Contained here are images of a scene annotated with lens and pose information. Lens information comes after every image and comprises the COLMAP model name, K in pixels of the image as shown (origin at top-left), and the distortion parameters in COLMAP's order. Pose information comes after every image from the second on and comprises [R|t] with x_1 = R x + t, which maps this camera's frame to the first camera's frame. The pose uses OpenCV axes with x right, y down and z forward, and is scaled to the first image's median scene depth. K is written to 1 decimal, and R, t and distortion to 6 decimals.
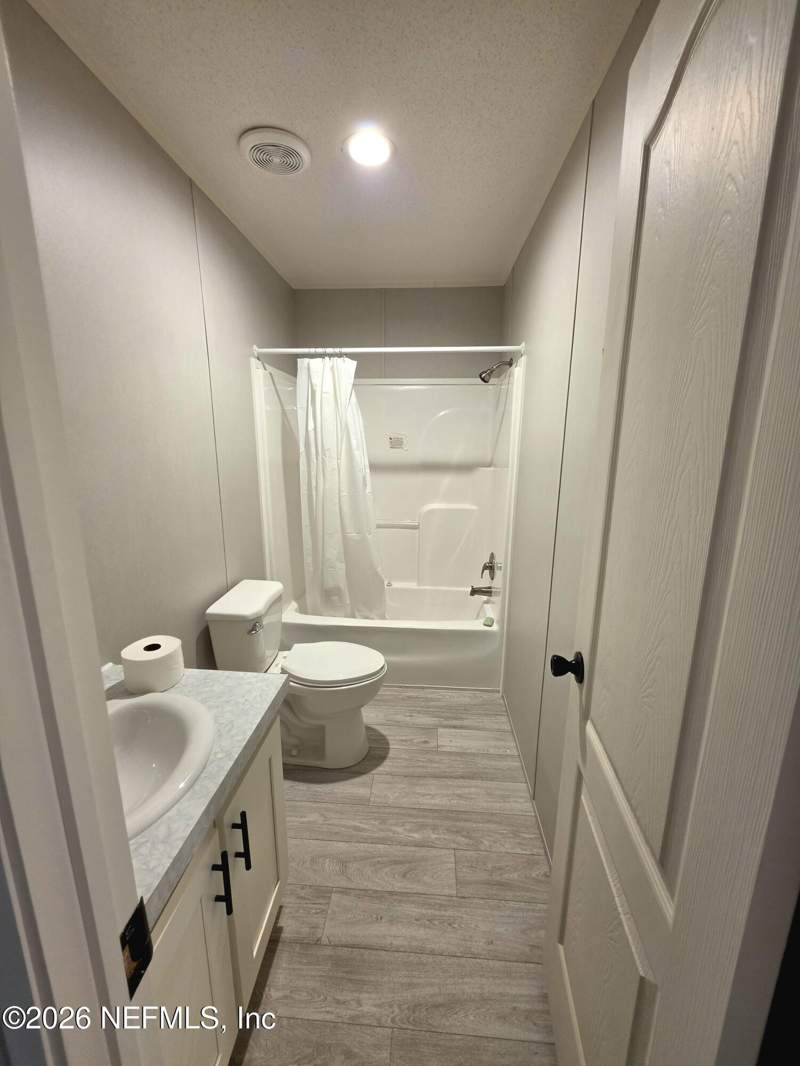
lens RADIAL K [[431.5, 0, 403.2], [0, 431.5, 505.0], [0, 0, 1]] dist [0.000489, -0.000410]
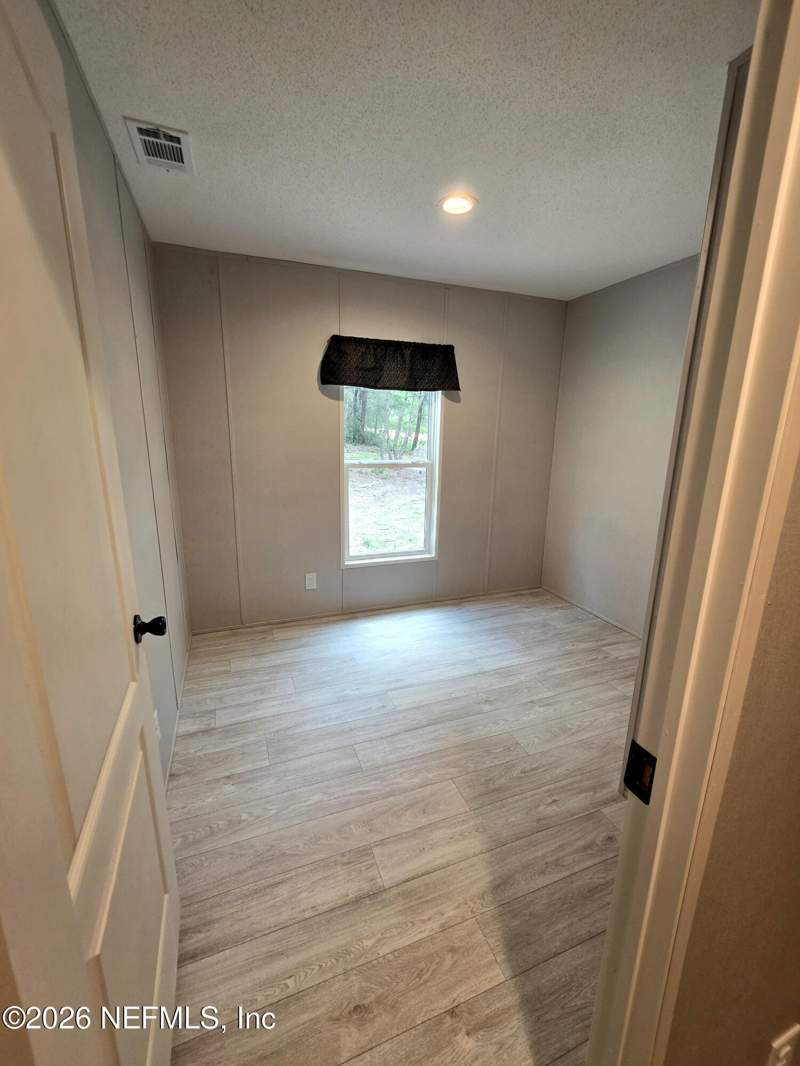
lens RADIAL K [[431.5, 0, 400.1], [0, 431.5, 522.4], [0, 0, 1]] dist [0.000489, -0.000410]
pose [[0.906980, -0.073515, 0.414707, -0.479900], [0.041858, 0.995507, 0.084928, 0.000449], [-0.419088, -0.059669, 0.905983, 0.043320]]
